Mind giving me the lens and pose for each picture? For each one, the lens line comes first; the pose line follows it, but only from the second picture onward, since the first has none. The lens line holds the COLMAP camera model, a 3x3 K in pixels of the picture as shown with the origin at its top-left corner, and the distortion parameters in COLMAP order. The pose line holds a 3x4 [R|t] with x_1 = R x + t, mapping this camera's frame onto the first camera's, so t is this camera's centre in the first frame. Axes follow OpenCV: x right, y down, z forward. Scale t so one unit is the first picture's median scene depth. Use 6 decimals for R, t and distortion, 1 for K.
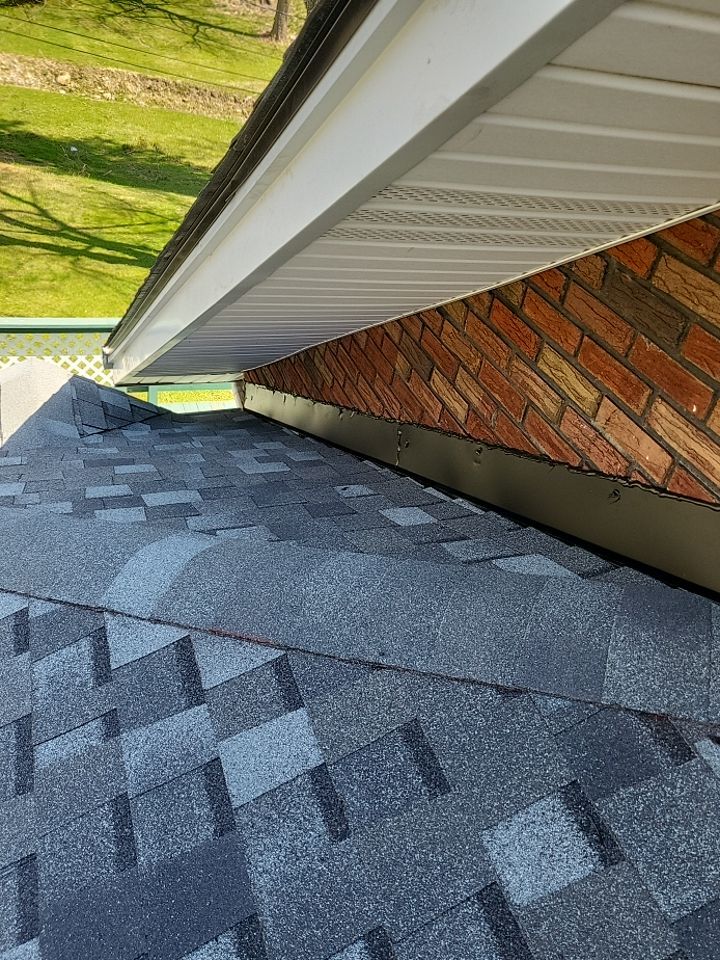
lens RADIAL K [[800.4, 0, 360.0], [0, 800.4, 480.0], [0, 0, 1]] dist [-0.026783, 0.079247]
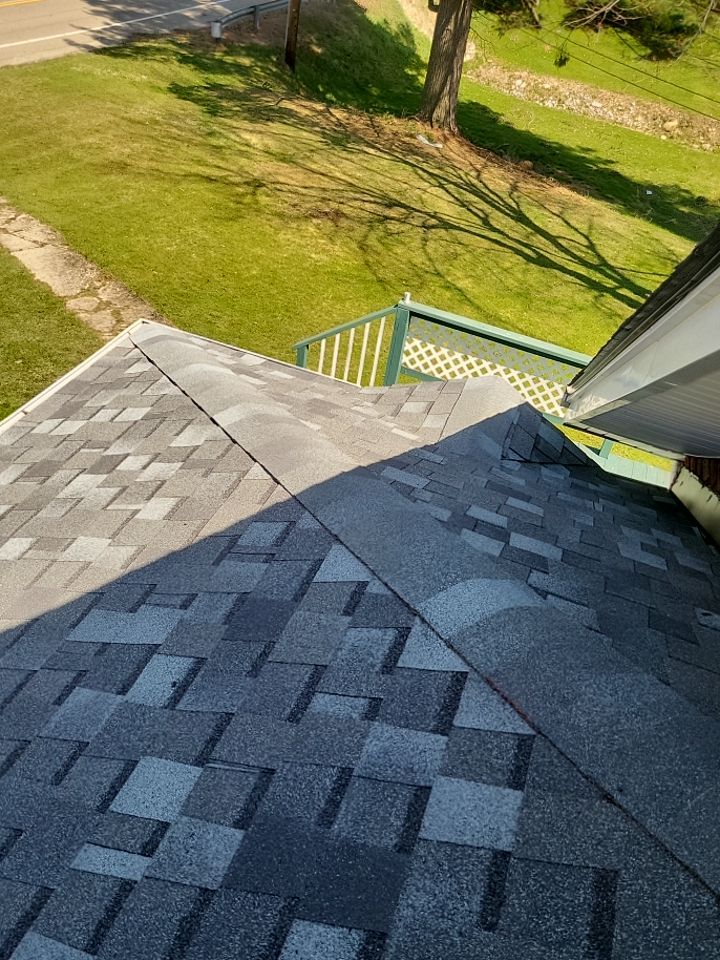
lens RADIAL K [[800.4, 0, 360.0], [0, 800.4, 480.0], [0, 0, 1]] dist [-0.026783, 0.079247]
pose [[0.765451, 0.367088, -0.528517, 0.092647], [-0.384302, 0.919550, 0.082100, -0.046920], [0.516135, 0.140267, 0.844943, -0.007457]]
